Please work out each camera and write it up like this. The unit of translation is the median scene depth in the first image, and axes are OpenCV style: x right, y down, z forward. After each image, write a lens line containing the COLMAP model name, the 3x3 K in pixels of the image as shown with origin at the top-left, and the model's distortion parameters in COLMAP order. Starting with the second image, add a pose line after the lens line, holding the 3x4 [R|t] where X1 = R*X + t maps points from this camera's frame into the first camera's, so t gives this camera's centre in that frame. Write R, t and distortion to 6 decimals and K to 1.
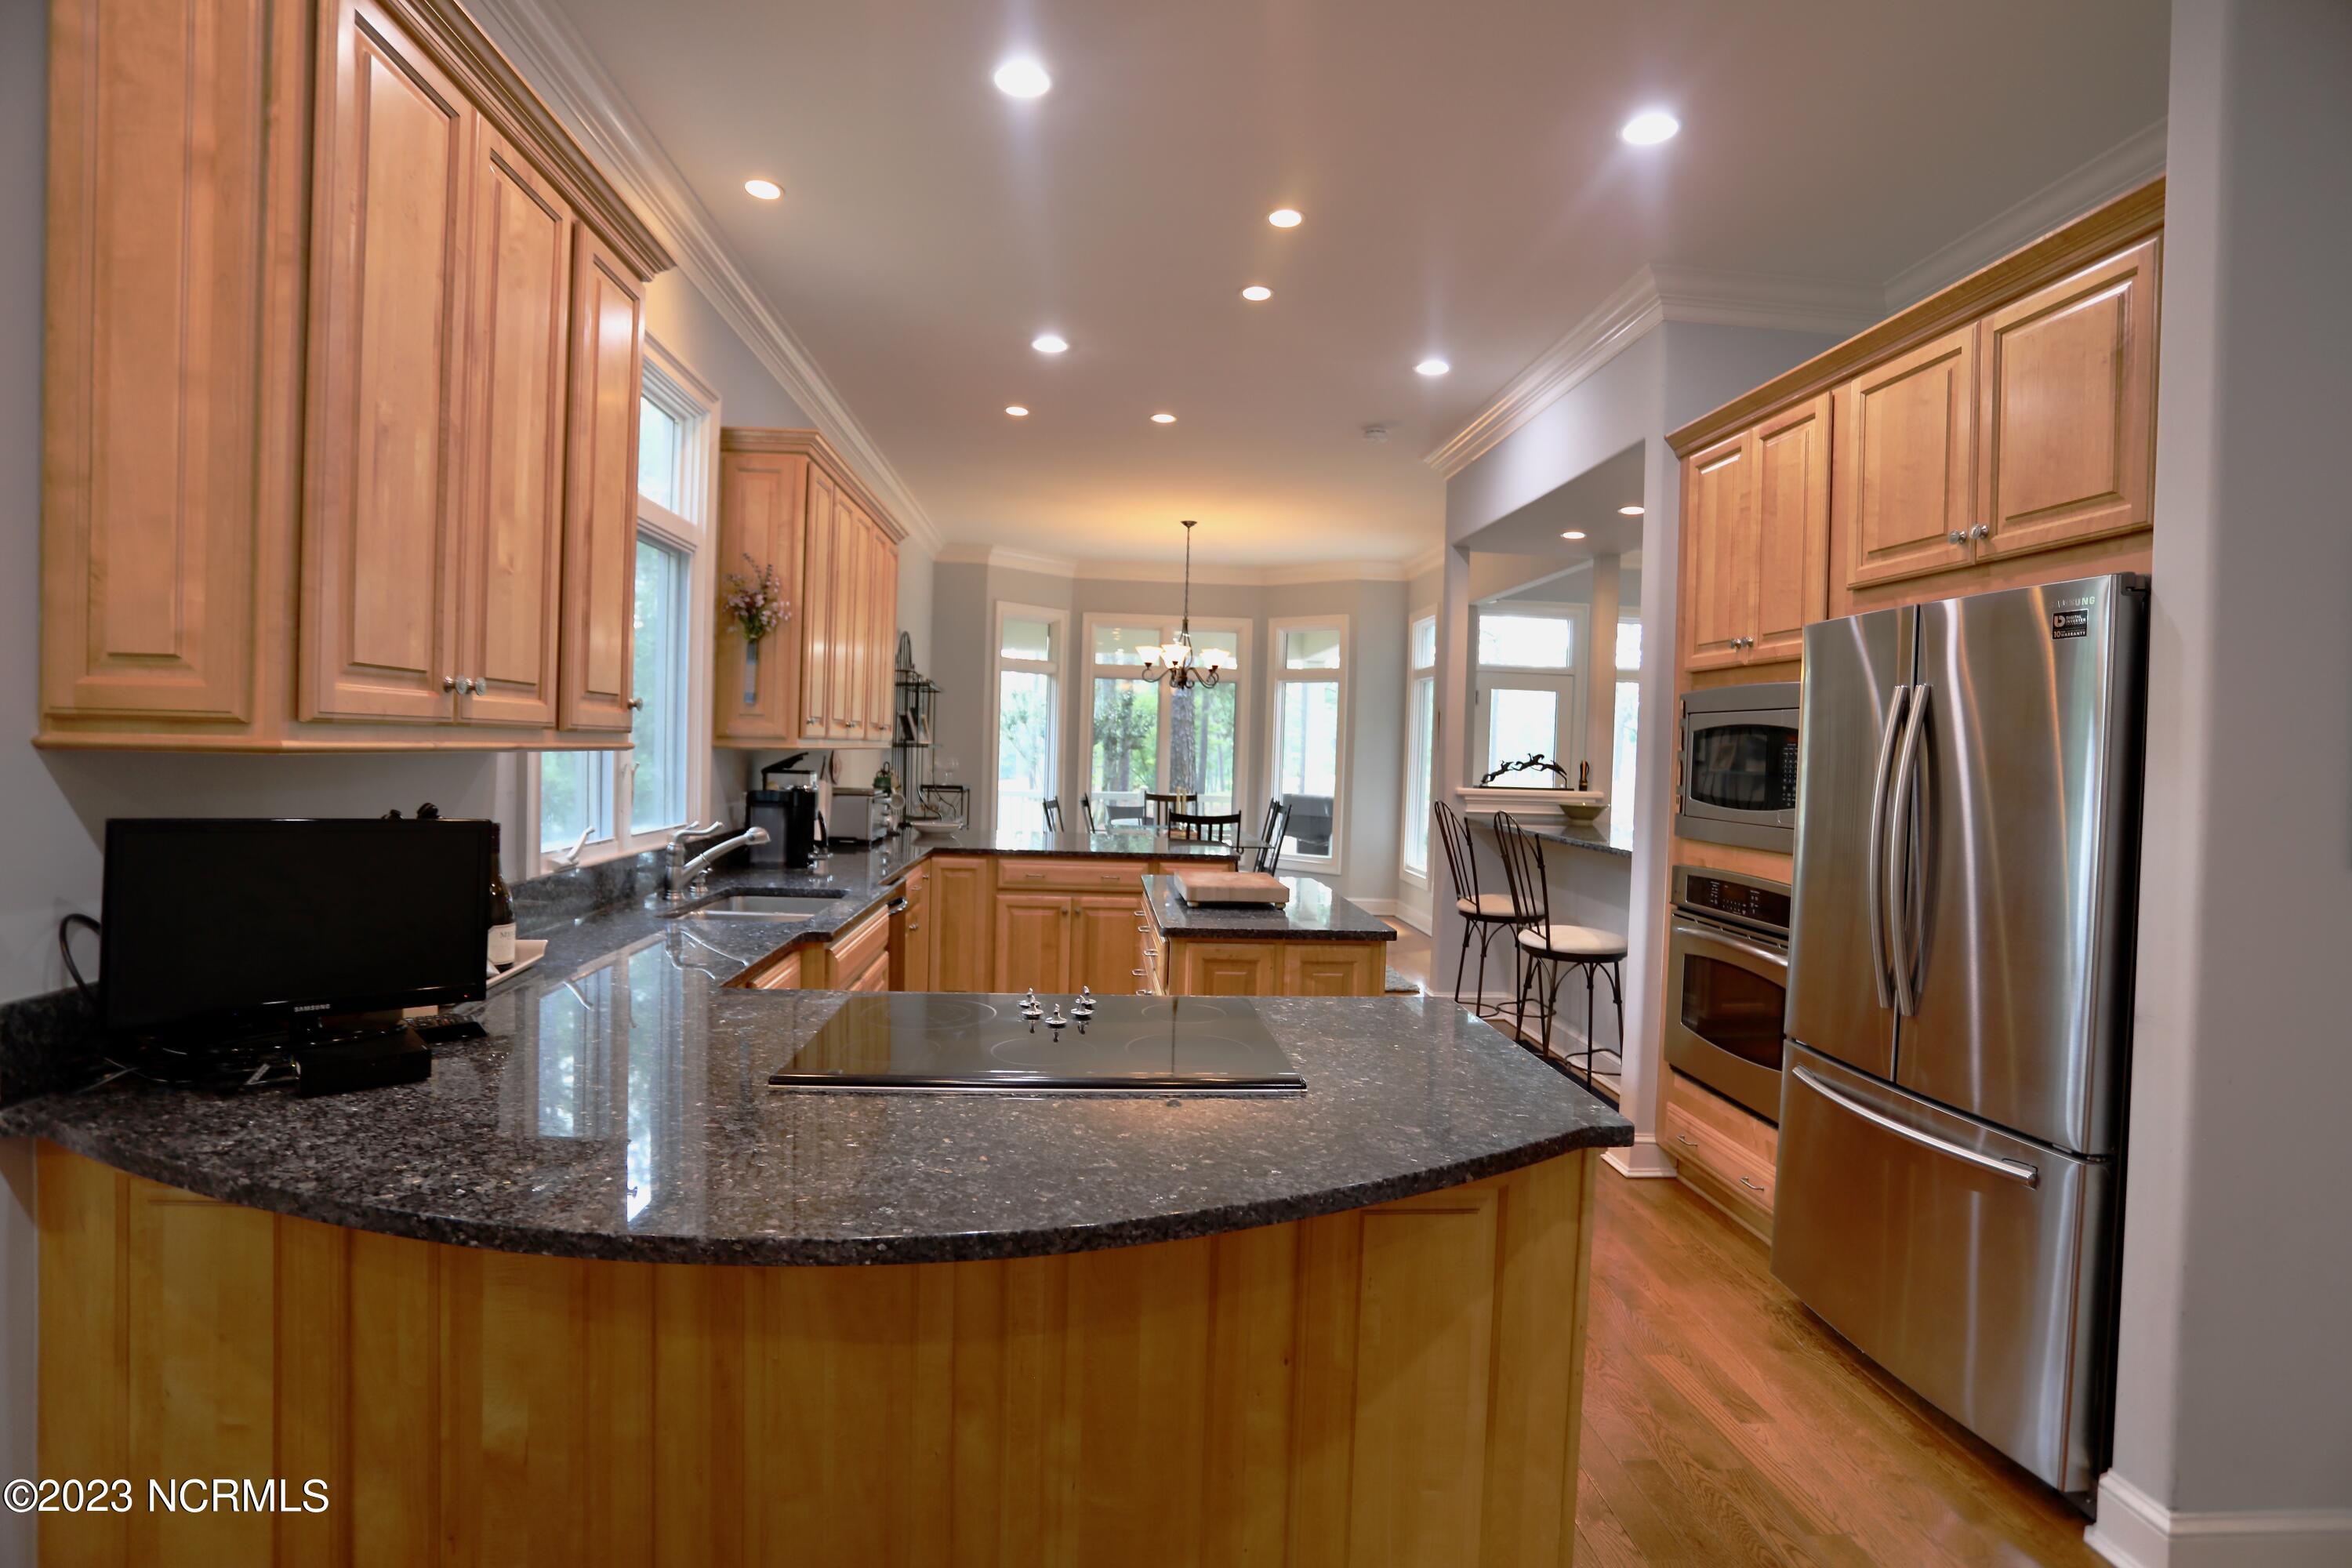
lens RADIAL K [[1144.3, 0, 1166.7], [0, 1144.3, 771.5], [0, 0, 1]] dist [-0.081111, 0.038860]
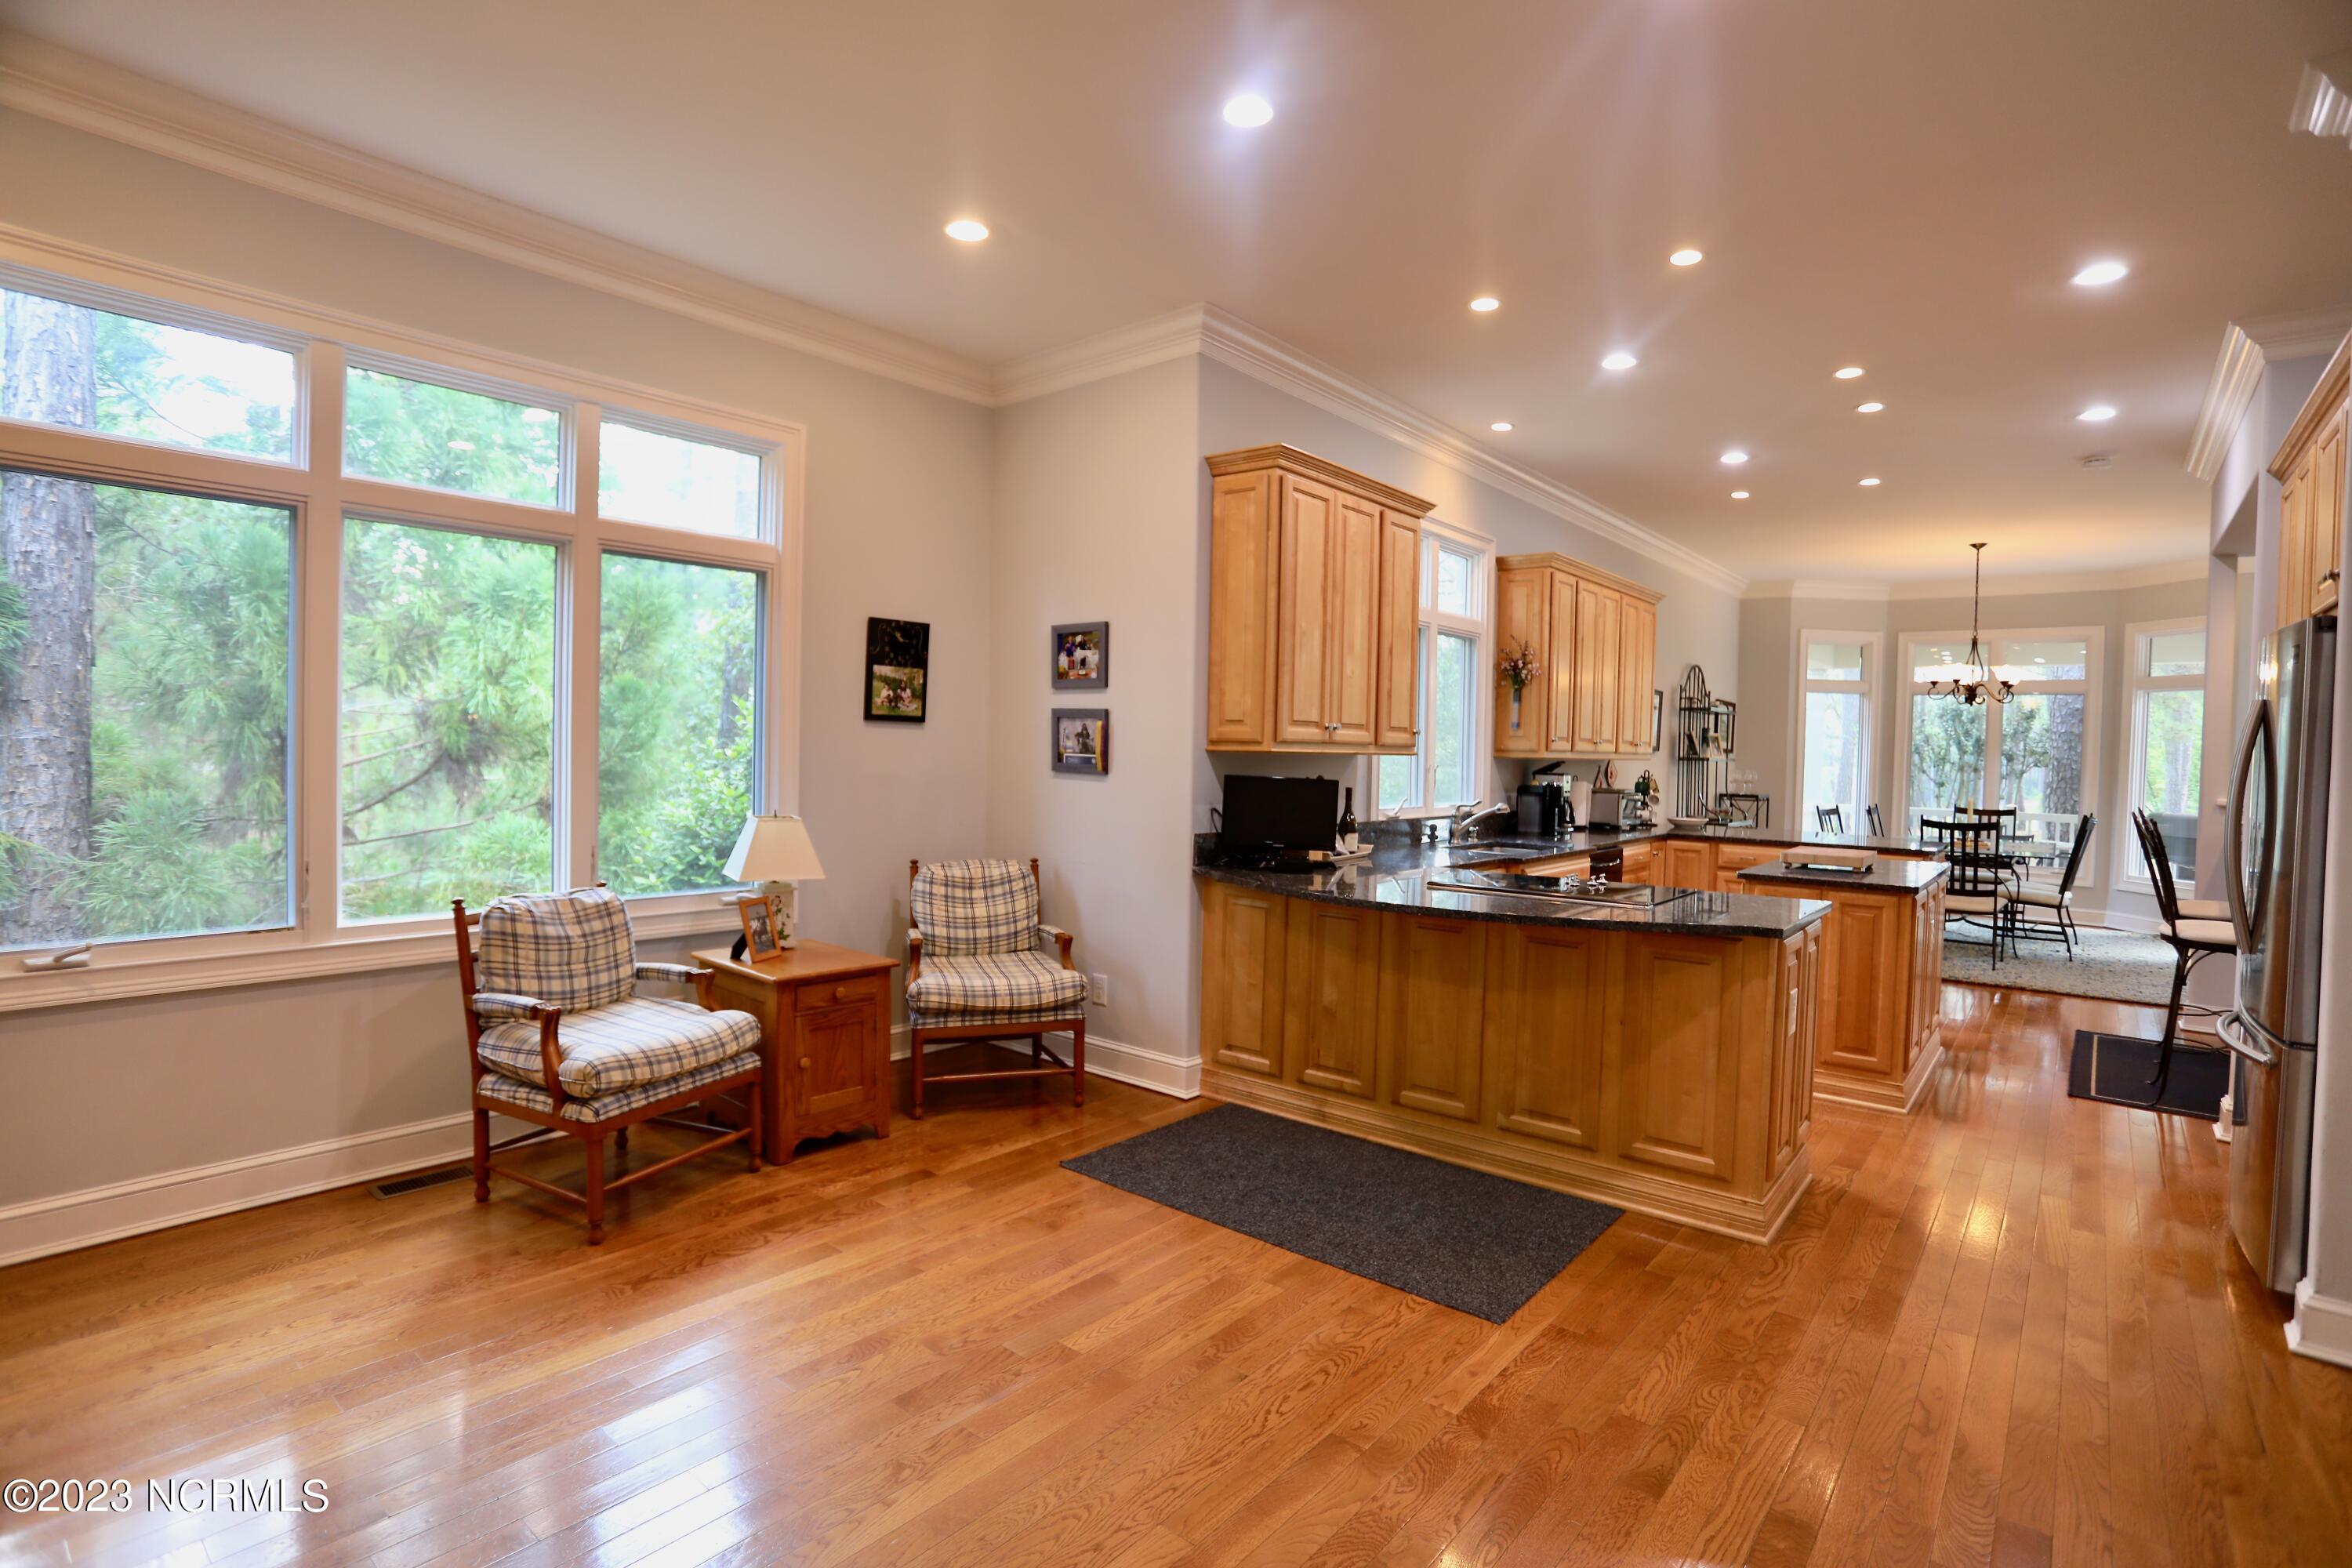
lens RADIAL K [[1144.3, 0, 1166.7], [0, 1144.3, 771.5], [0, 0, 1]] dist [-0.081111, 0.038860]
pose [[0.719301, 0.004847, -0.694682, 0.457906], [-0.017305, 0.999790, -0.010943, 0.029274], [0.694483, 0.019893, 0.719234, -0.568670]]
